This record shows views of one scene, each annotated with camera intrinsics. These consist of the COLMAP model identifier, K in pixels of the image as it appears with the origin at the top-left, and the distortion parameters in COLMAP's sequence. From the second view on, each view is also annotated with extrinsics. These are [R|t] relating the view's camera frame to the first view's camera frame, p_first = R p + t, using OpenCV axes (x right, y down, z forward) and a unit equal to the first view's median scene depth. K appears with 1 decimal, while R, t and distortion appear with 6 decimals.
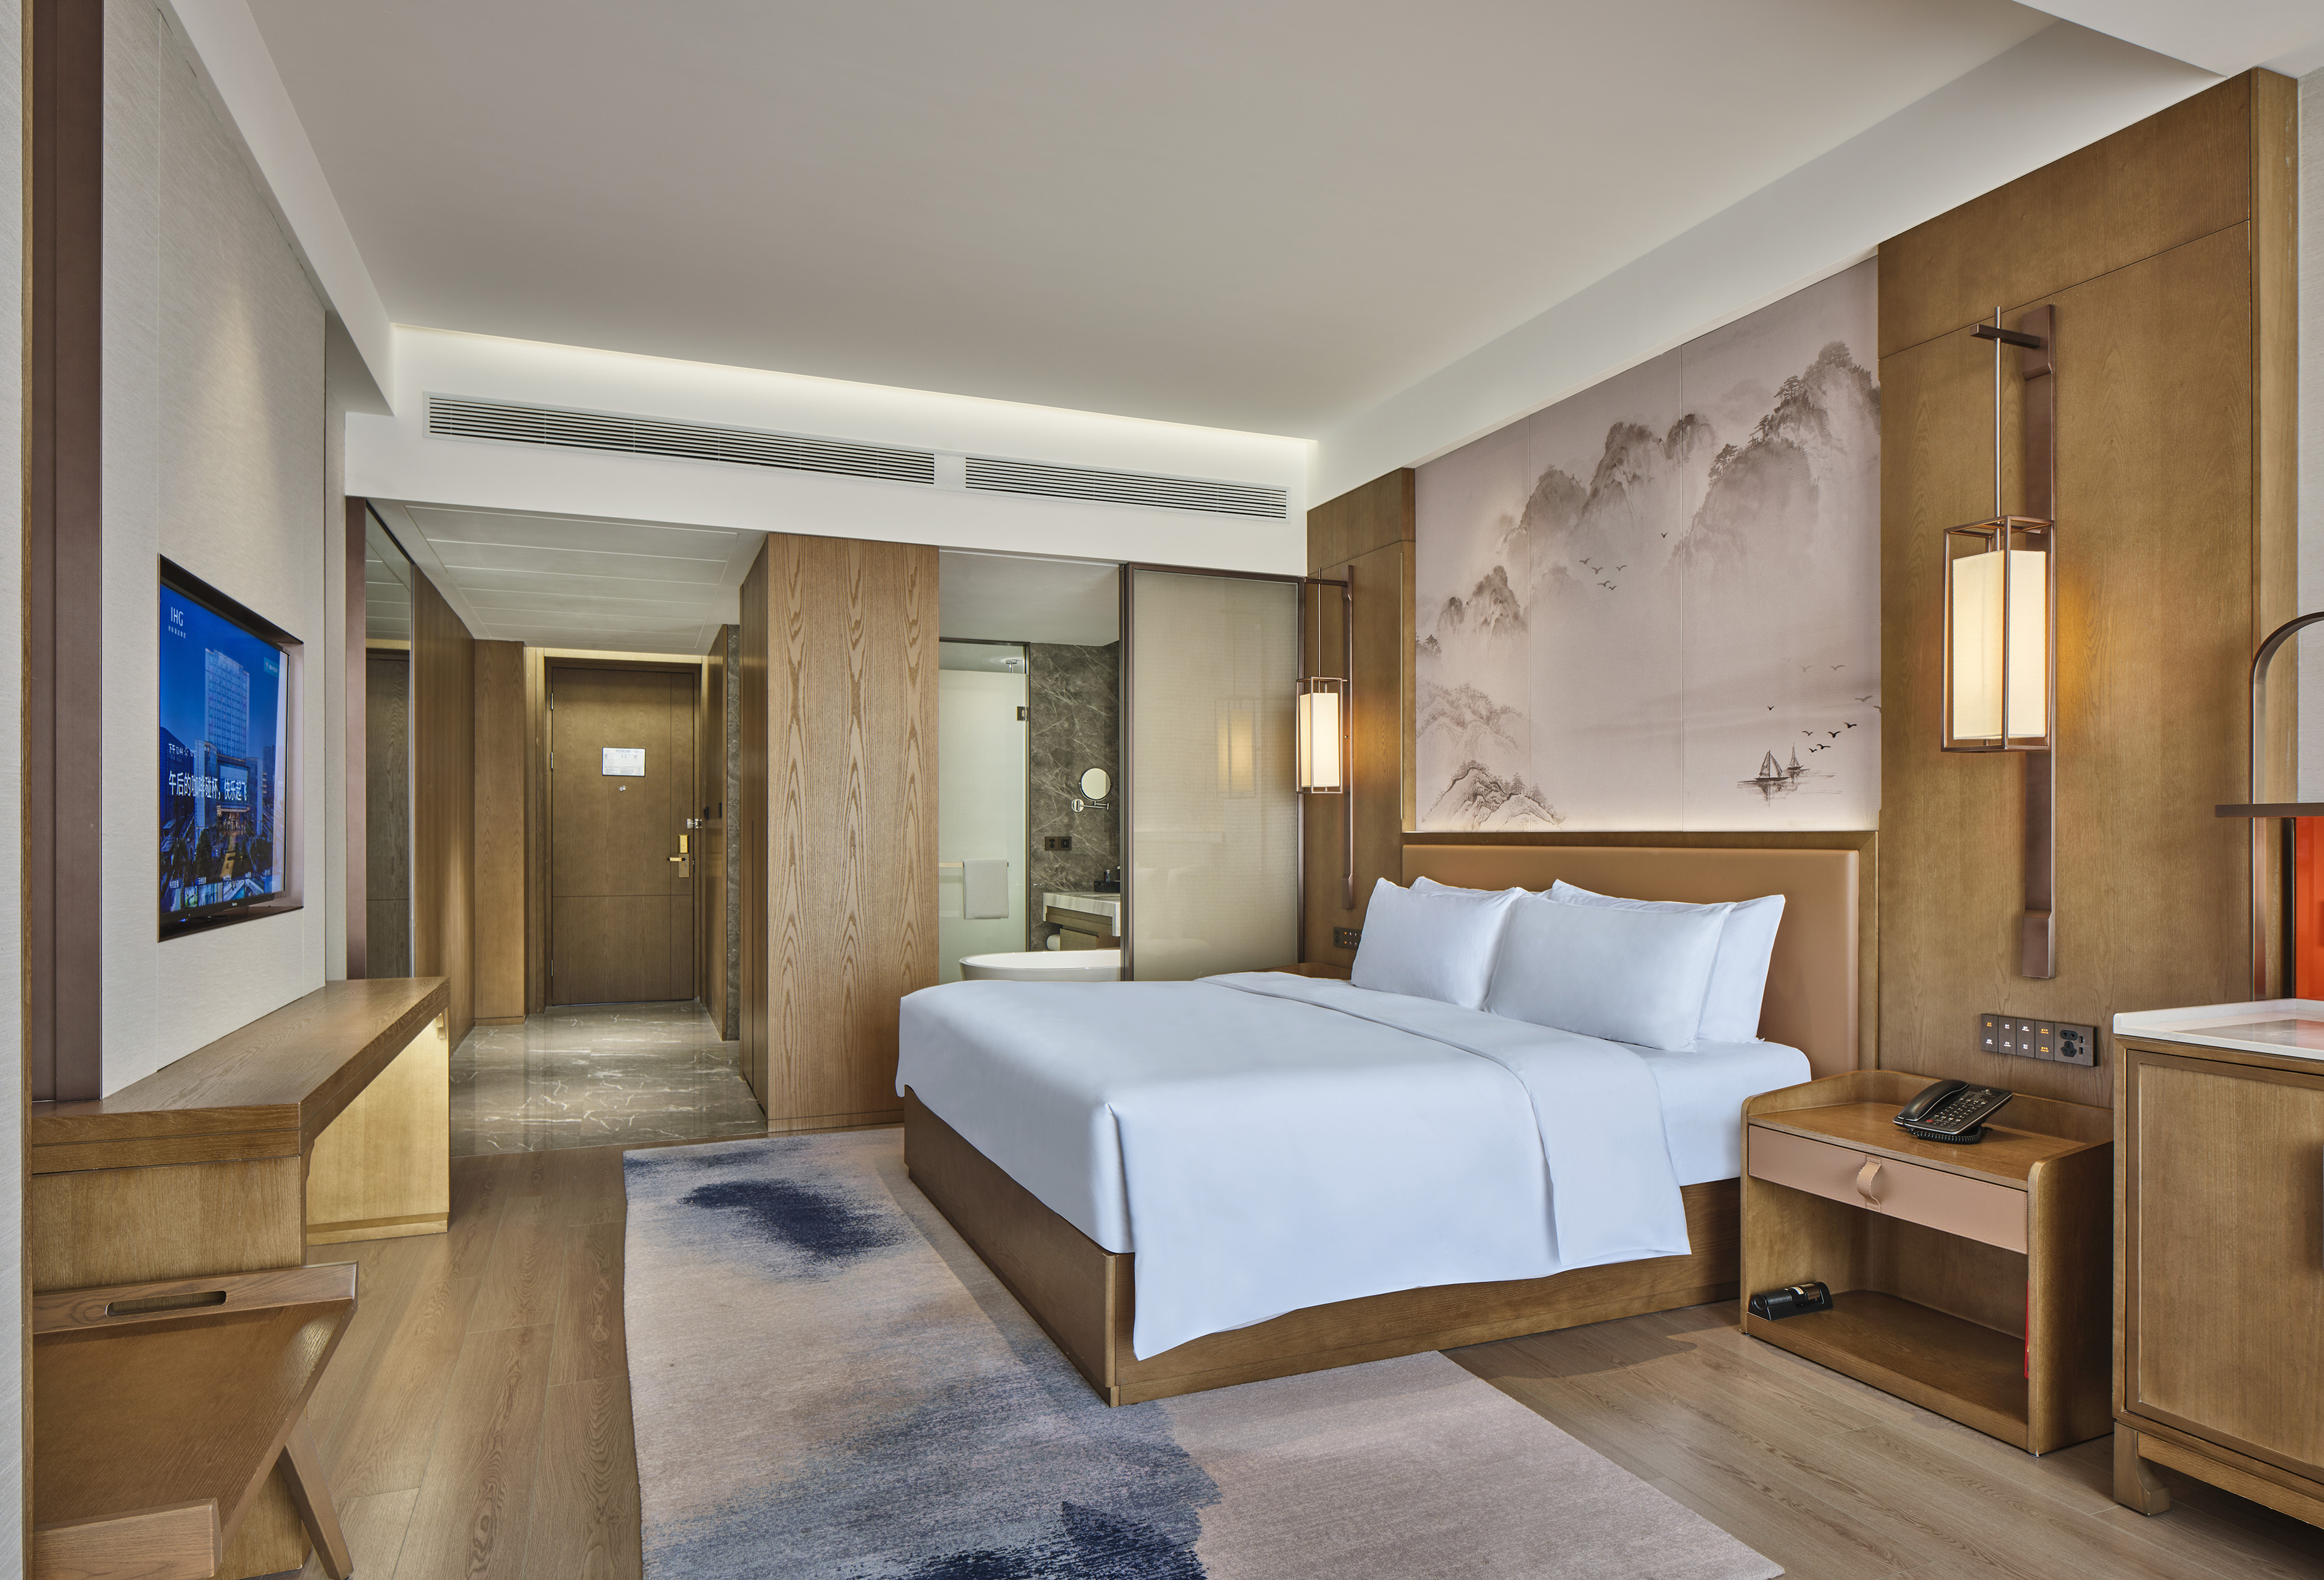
lens RADIAL K [[1315.6, 0, 1196.8], [0, 1315.6, 837.0], [0, 0, 1]] dist [-0.005638, 0.000527]
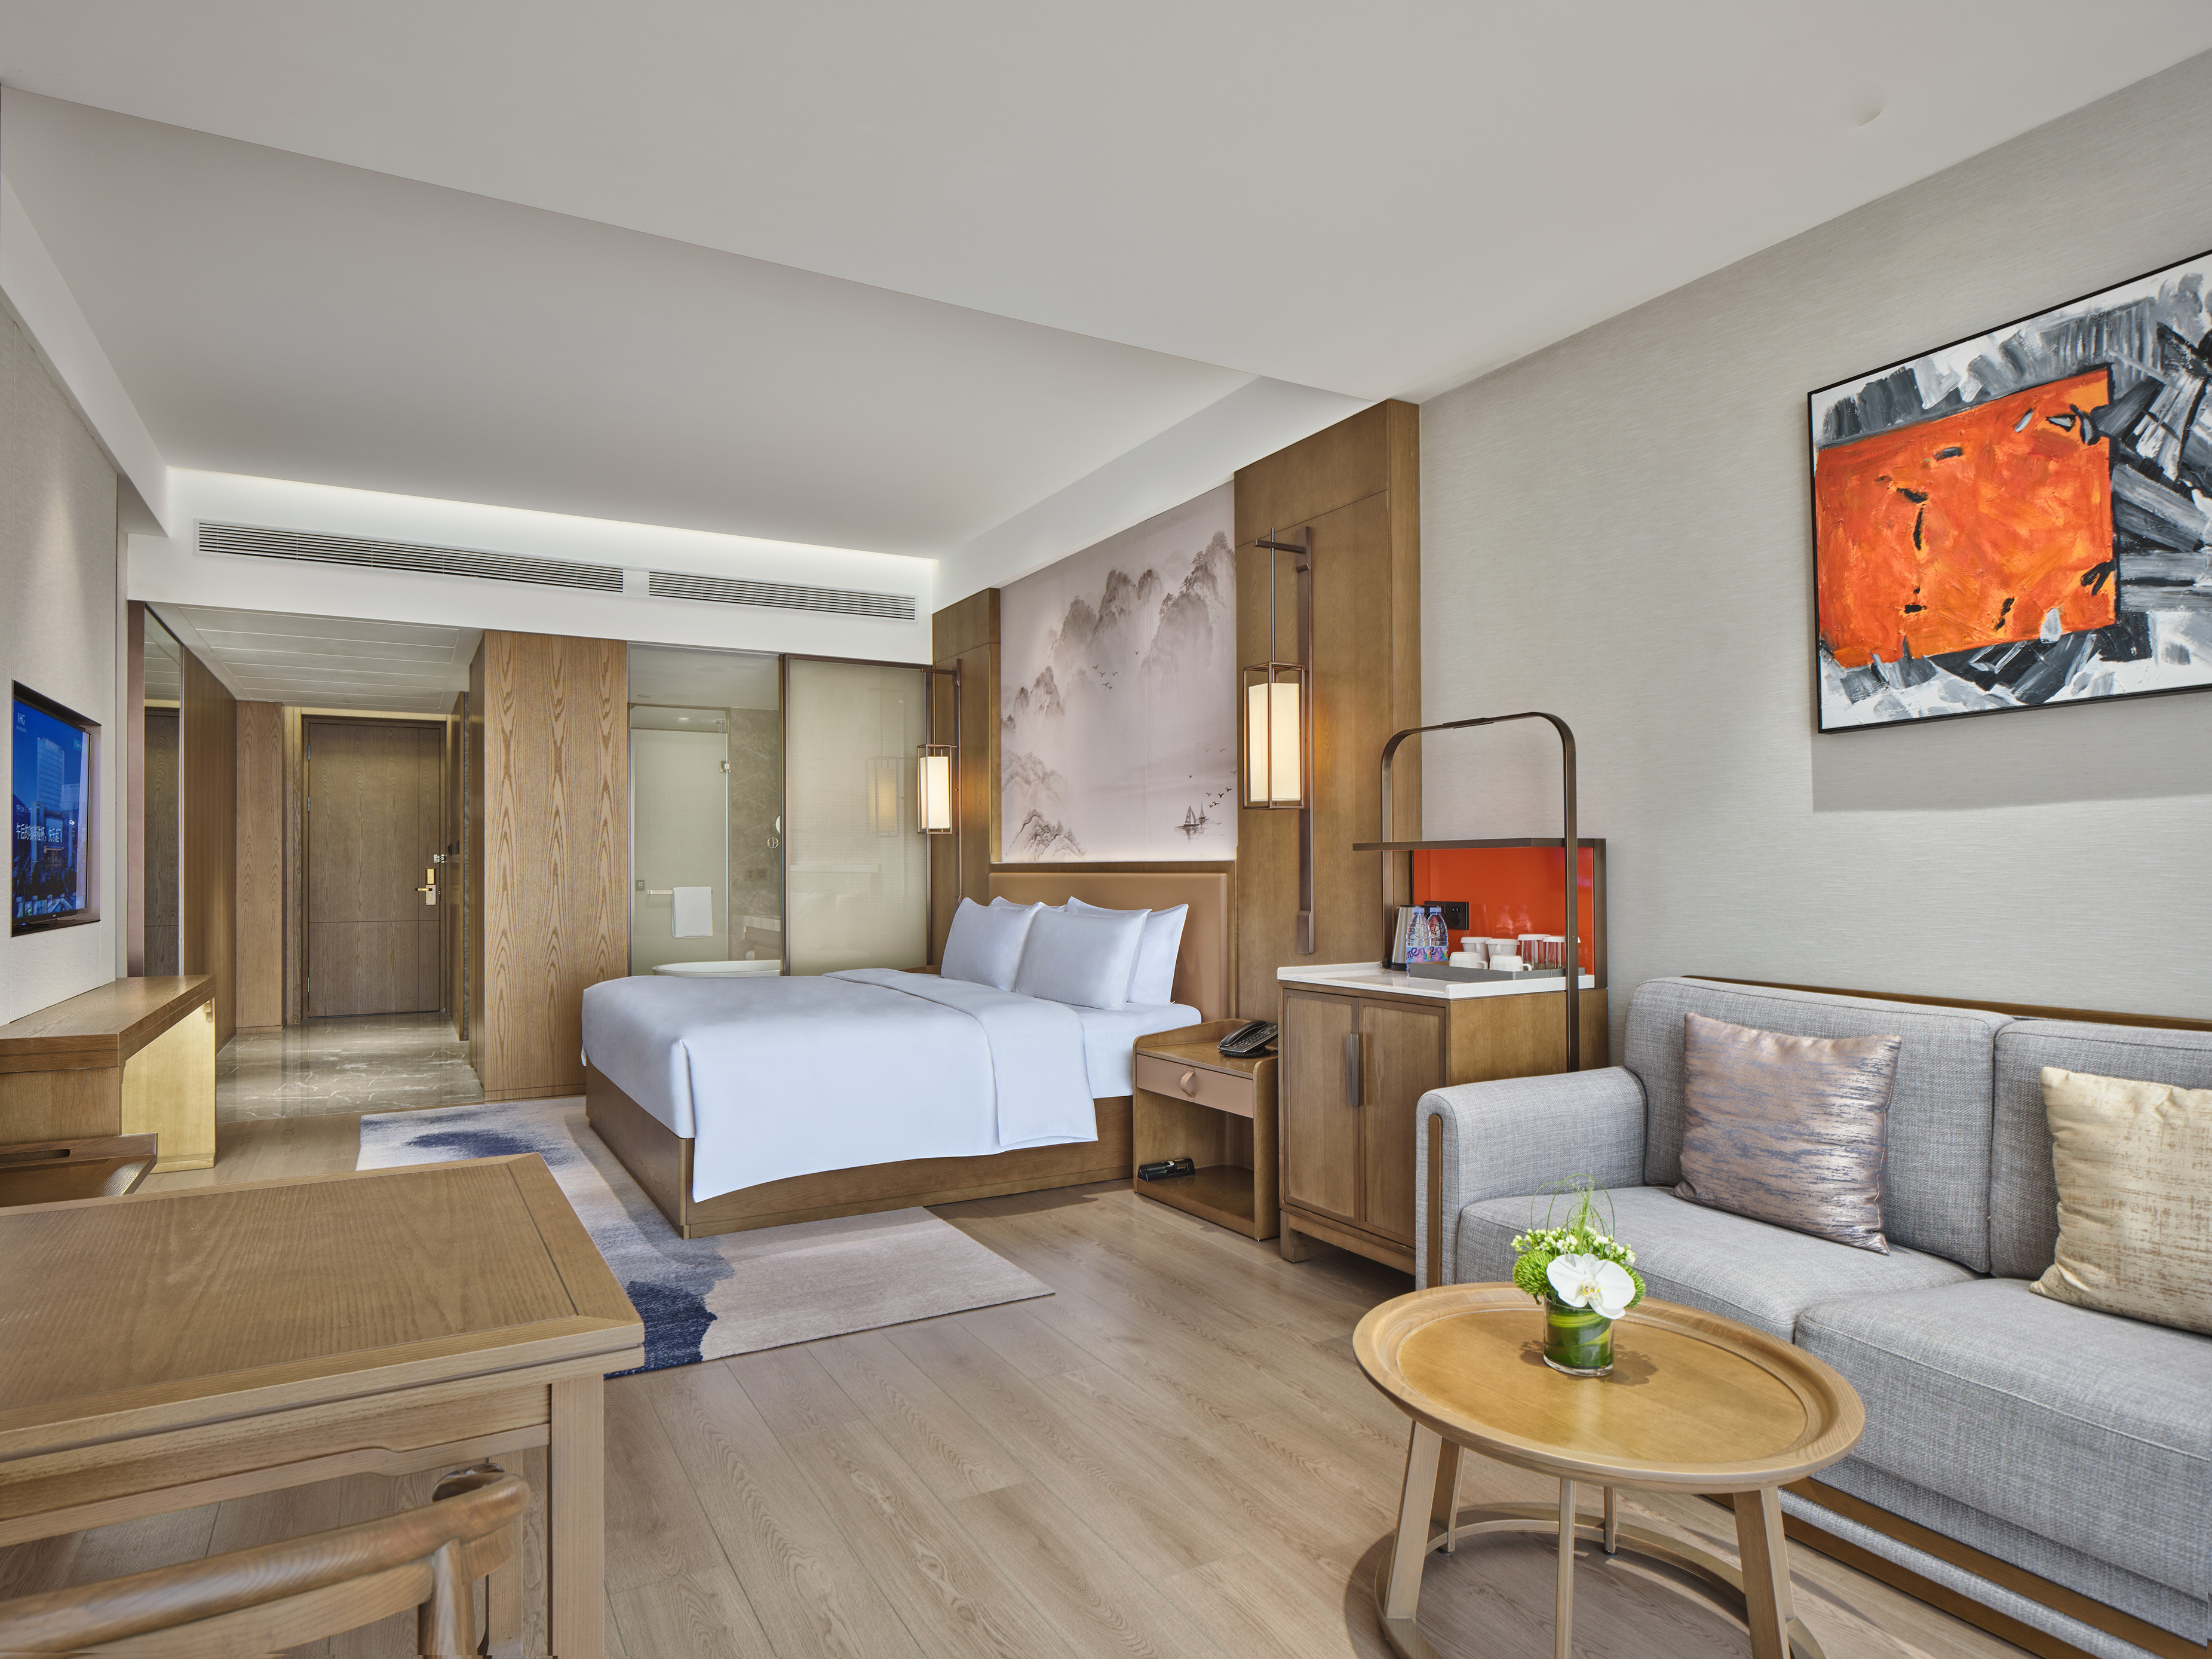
lens RADIAL K [[1250.5, 0, 1120.0], [0, 1250.5, 859.7], [0, 0, 1]] dist [-0.002525, 0.000456]
pose [[0.993577, -0.002959, 0.113120, 0.186917], [0.003949, 0.999956, -0.008529, 0.005198], [-0.113090, 0.008921, 0.993545, -0.341571]]
